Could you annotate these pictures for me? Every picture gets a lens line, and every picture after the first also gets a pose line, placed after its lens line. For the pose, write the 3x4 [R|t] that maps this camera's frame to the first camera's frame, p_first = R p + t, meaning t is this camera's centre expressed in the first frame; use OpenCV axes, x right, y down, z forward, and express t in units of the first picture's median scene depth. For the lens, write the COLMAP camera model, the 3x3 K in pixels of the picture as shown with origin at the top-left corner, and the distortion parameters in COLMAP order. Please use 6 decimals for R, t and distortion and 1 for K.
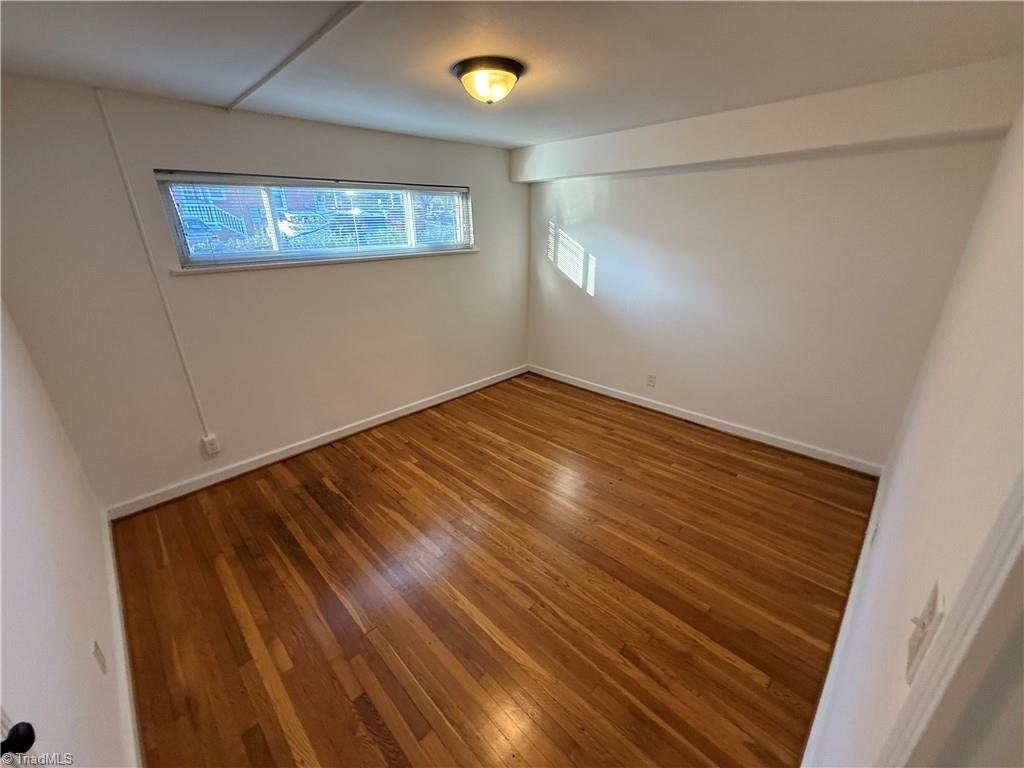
lens RADIAL K [[411.5, 0, 506.0], [0, 411.5, 383.2], [0, 0, 1]] dist [-0.001250, -0.000846]
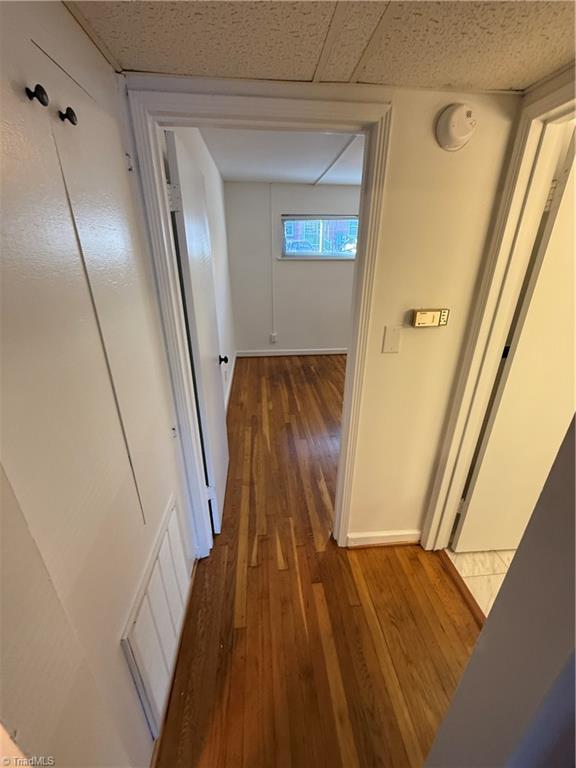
lens RADIAL K [[308.6, 0, 285.8], [0, 308.6, 384.4], [0, 0, 1]] dist [-0.001250, -0.000846]
pose [[0.772551, 0.272732, -0.573395, 0.417497], [-0.244152, 0.961220, 0.128245, 0.176077], [0.586135, 0.040920, 0.809179, -0.360636]]
